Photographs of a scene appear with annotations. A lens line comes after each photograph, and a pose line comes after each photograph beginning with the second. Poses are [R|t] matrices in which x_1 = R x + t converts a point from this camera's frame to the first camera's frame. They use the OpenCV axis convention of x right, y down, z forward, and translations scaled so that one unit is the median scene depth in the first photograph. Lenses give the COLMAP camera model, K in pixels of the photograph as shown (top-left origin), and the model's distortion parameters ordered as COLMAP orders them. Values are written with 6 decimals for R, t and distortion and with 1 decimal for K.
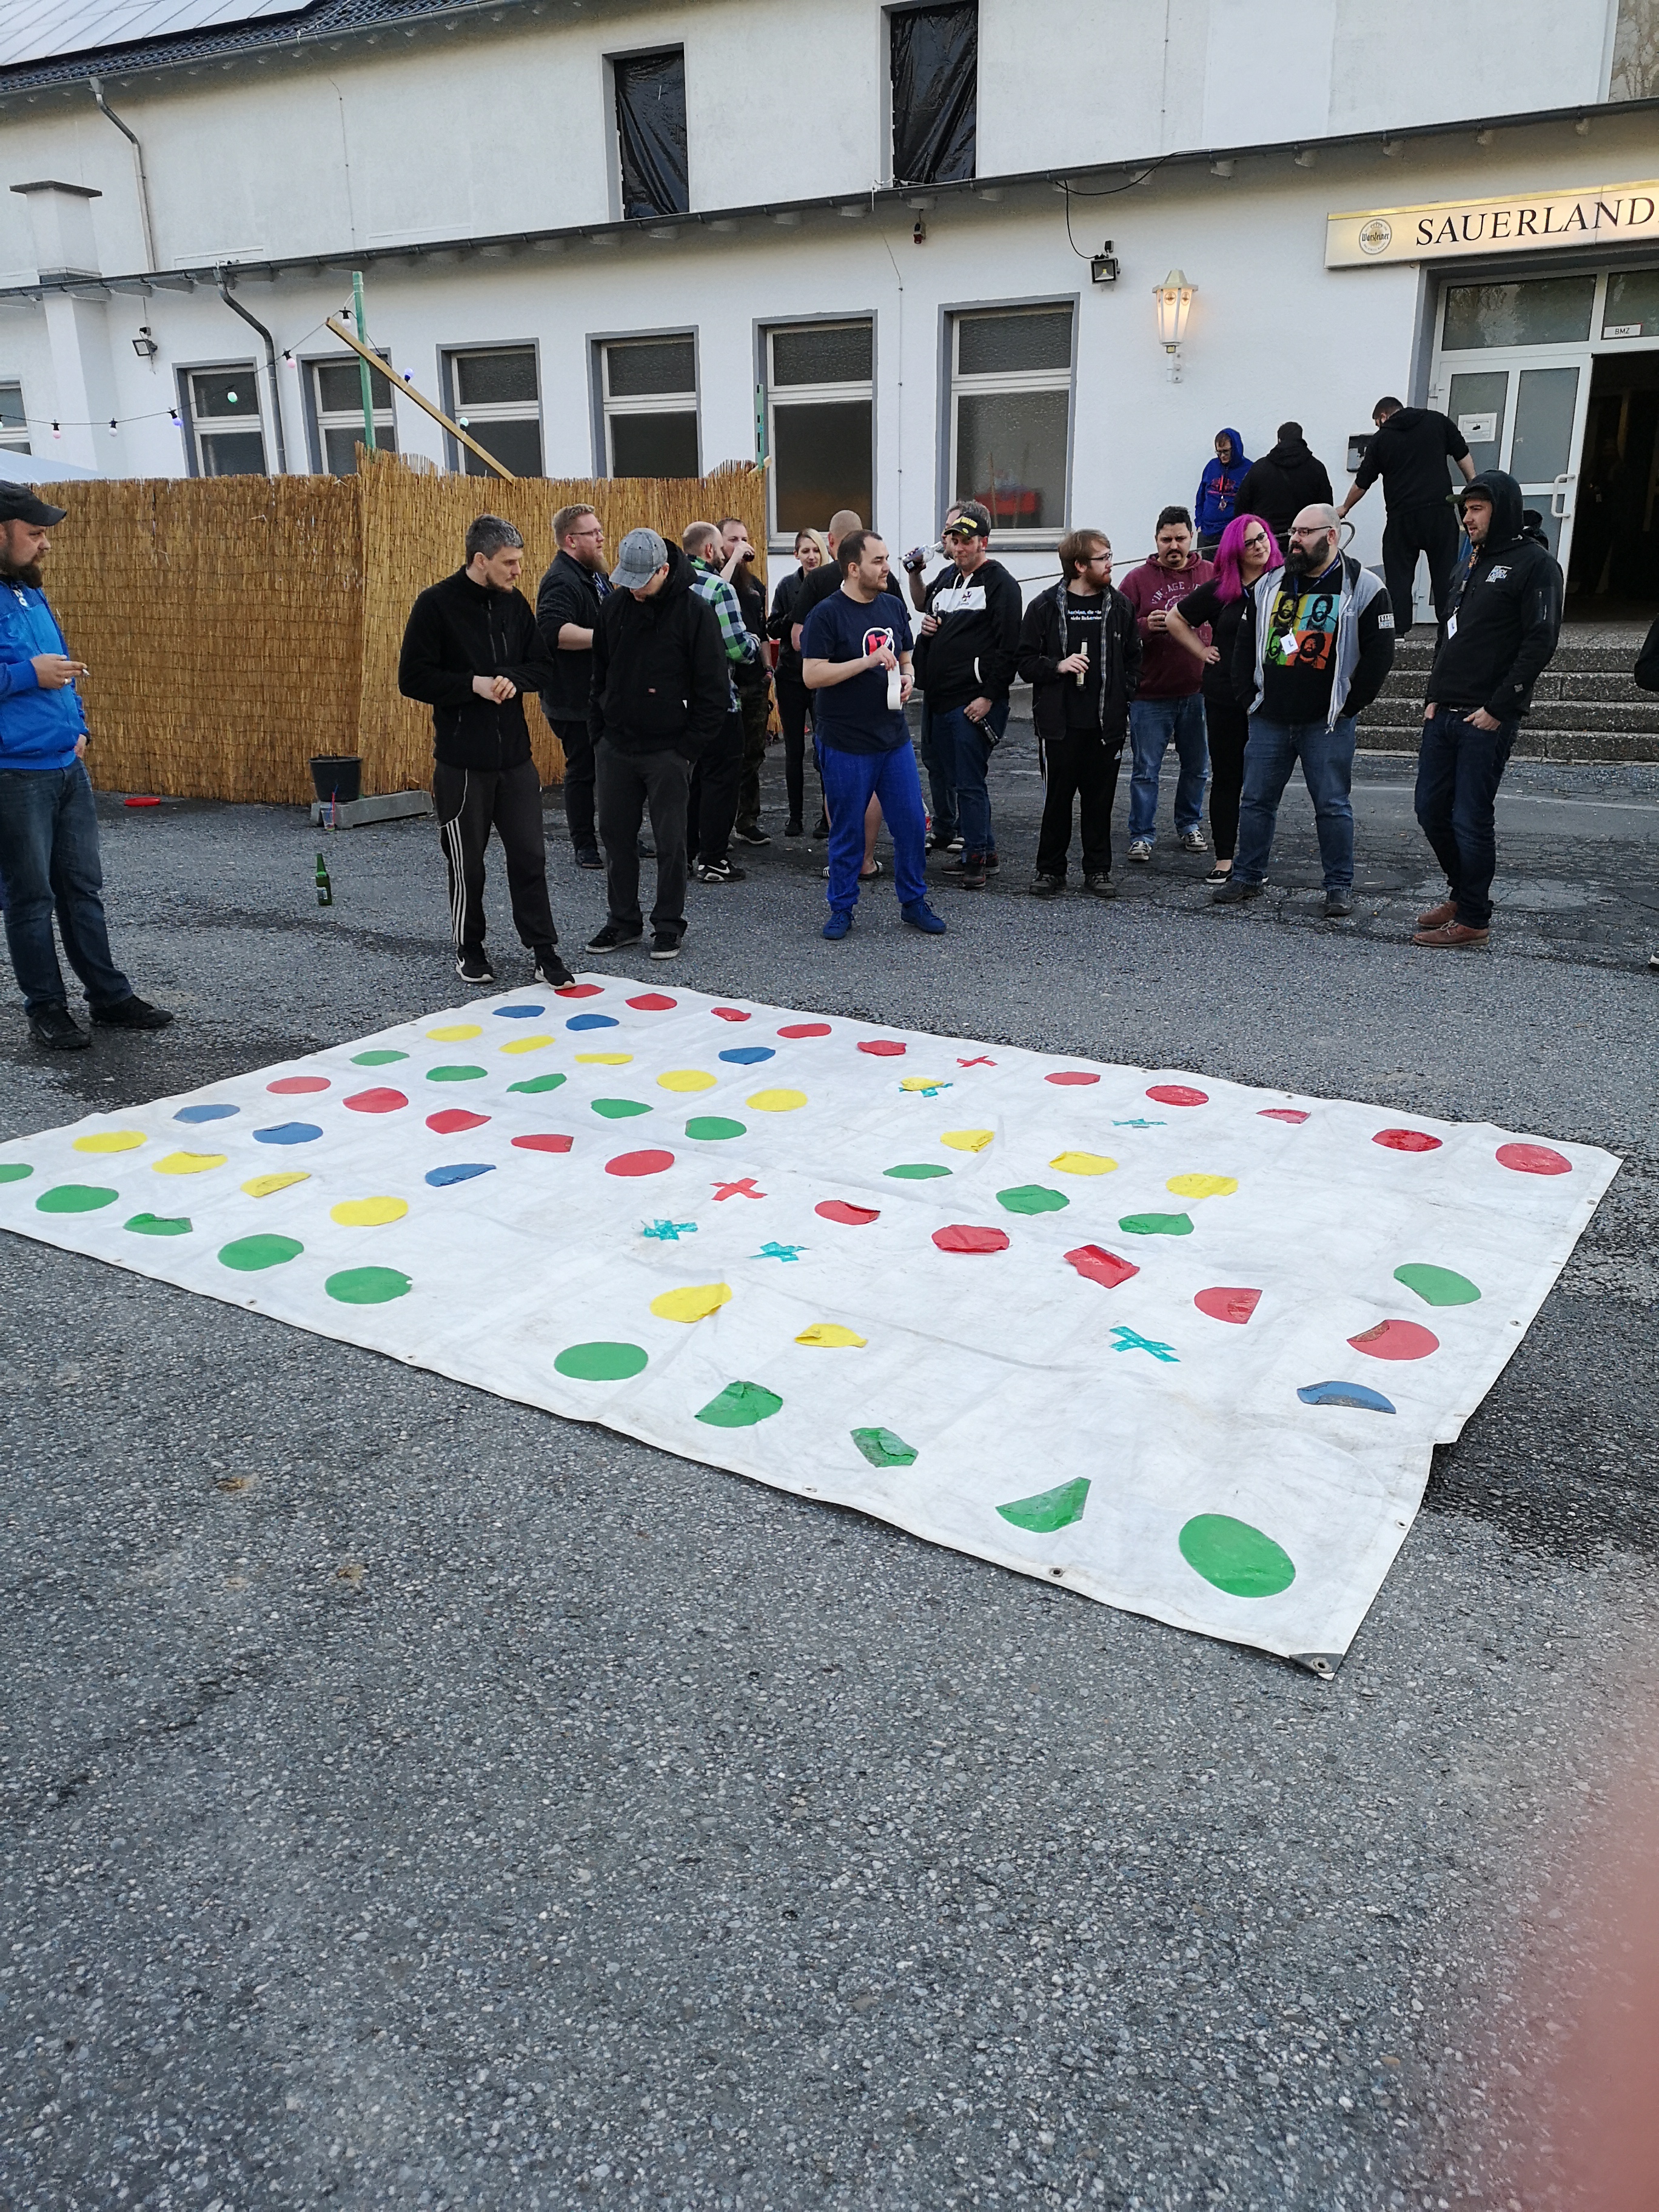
lens RADIAL K [[1692.6, 0, 810.1], [0, 1692.6, 1086.7], [0, 0, 1]] dist [0.057625, -0.029766]
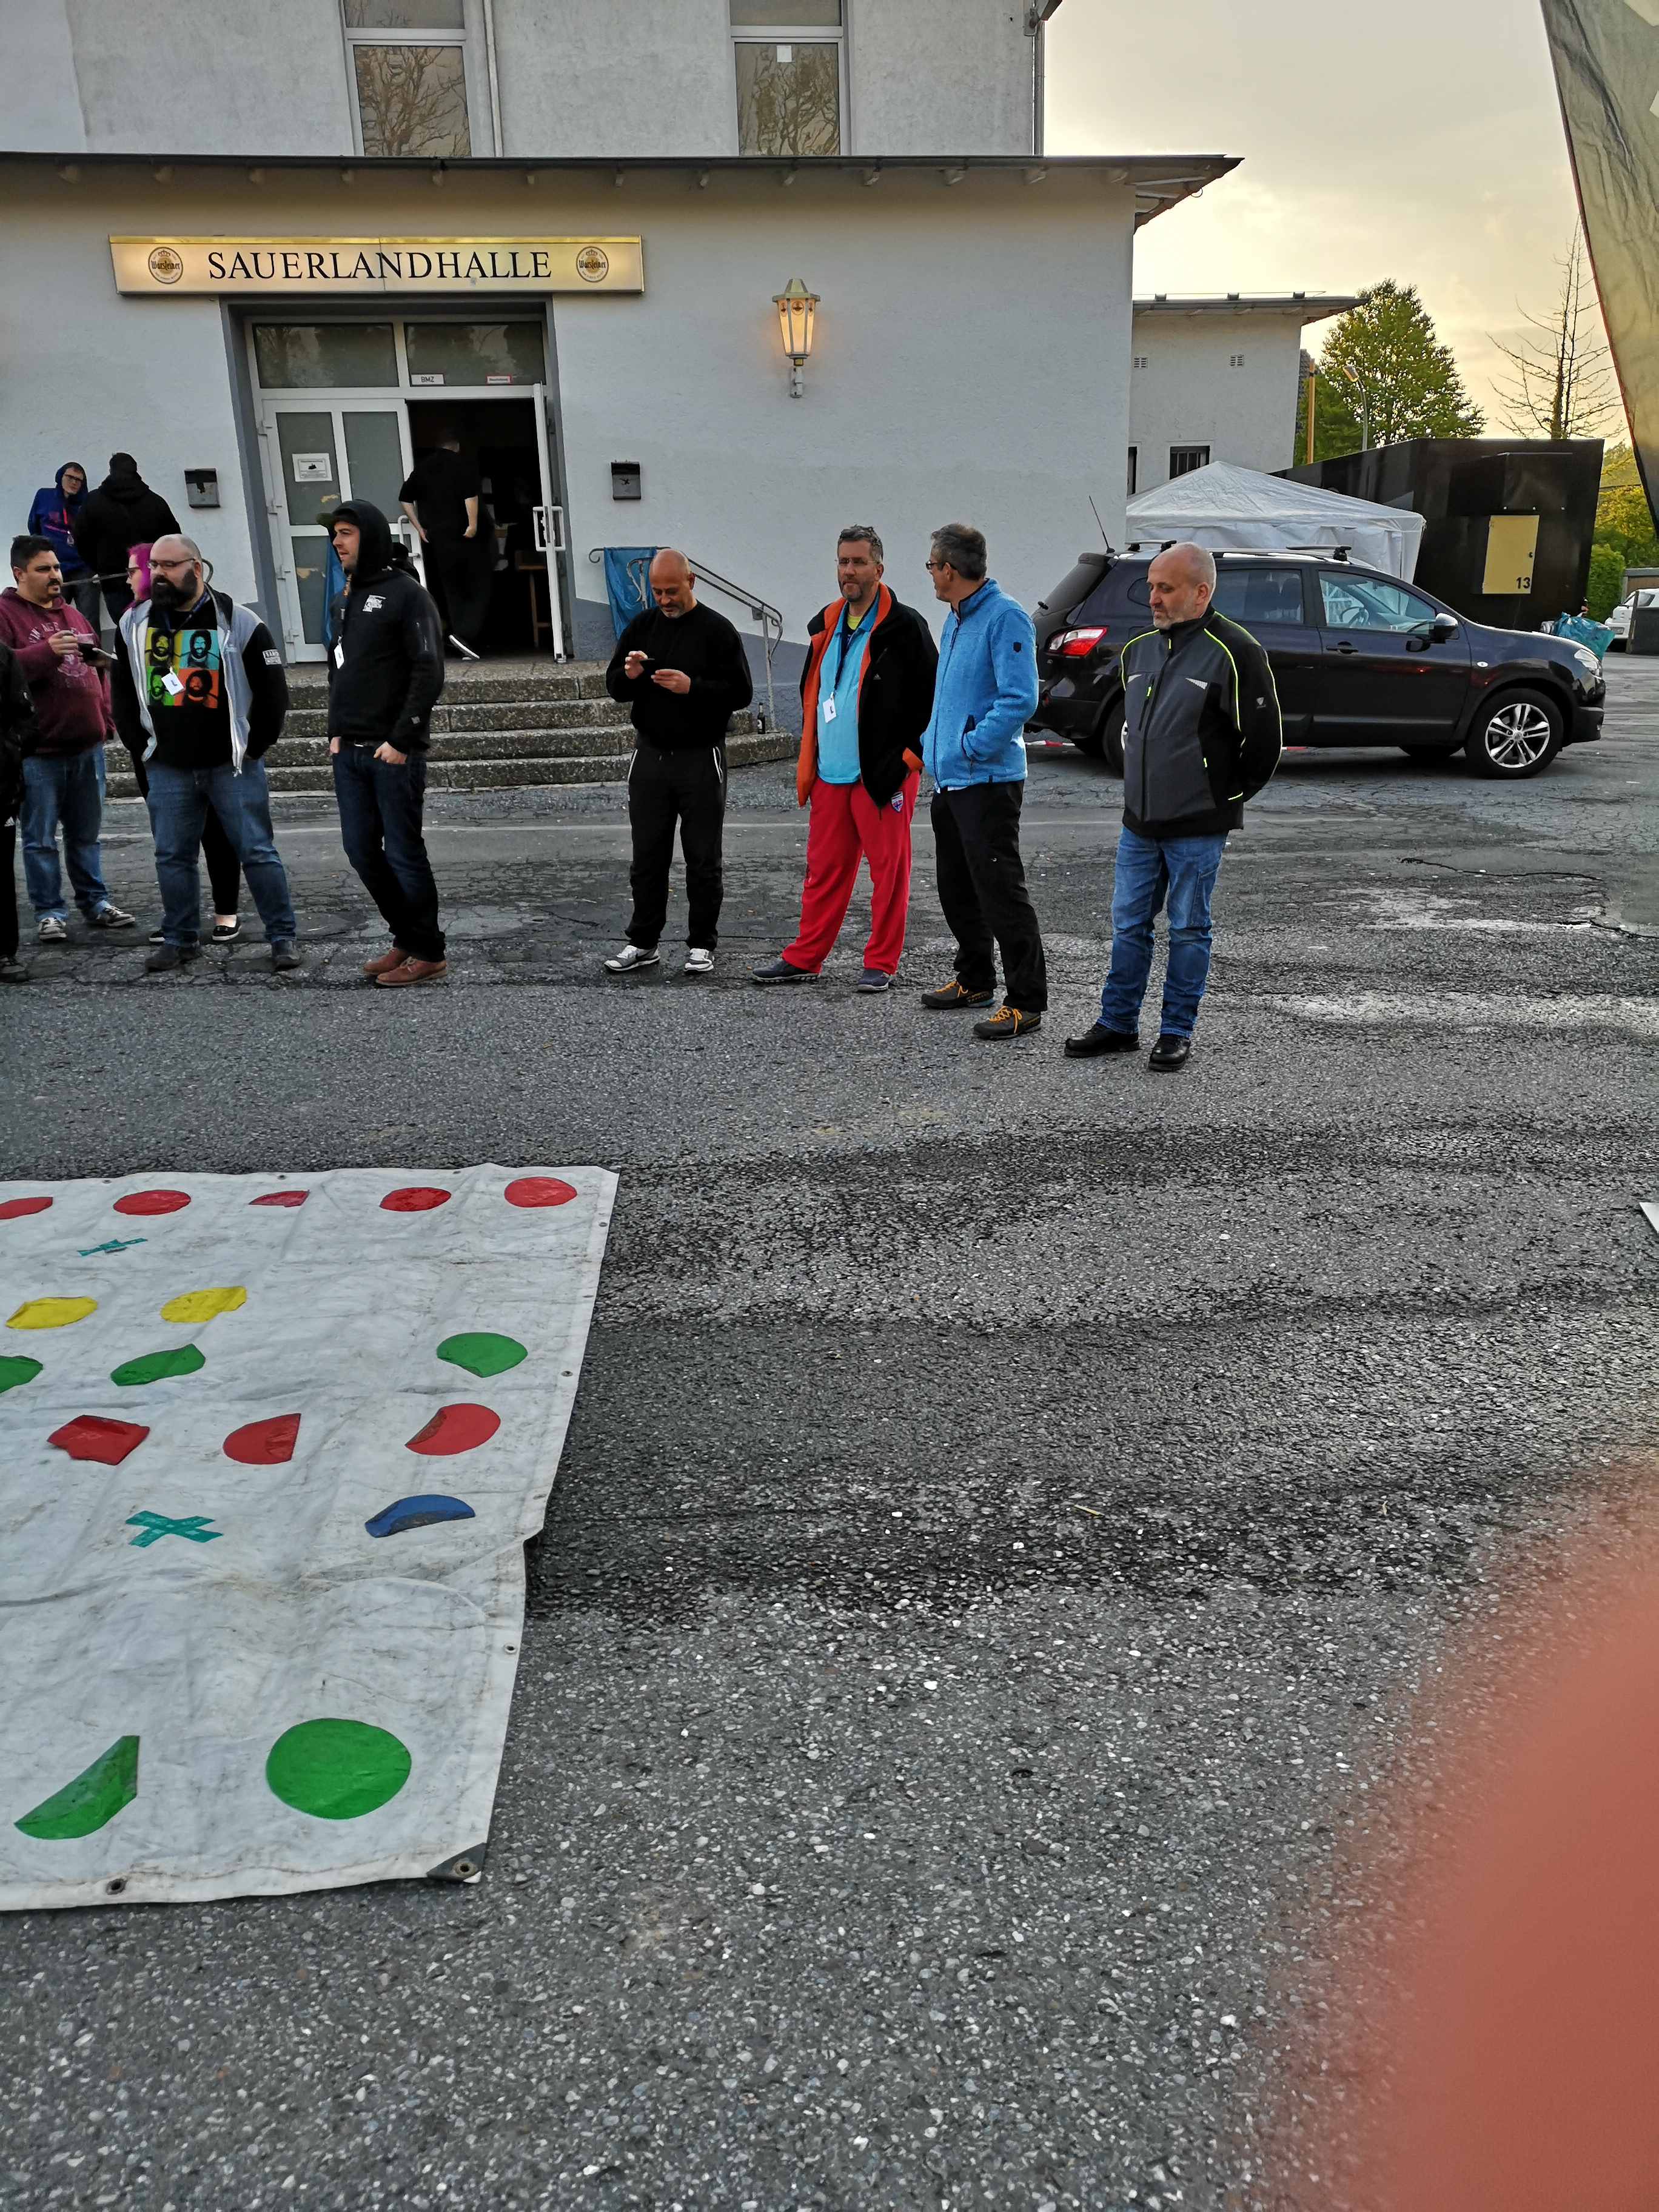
lens RADIAL K [[1693.0, 0, 802.2], [0, 1693.0, 1096.7], [0, 0, 1]] dist [0.067945, -0.048269]
pose [[0.817578, -0.180673, 0.546738, 0.022585], [0.191090, 0.980822, 0.038368, -0.019513], [-0.543185, 0.073108, 0.836424, 0.096146]]
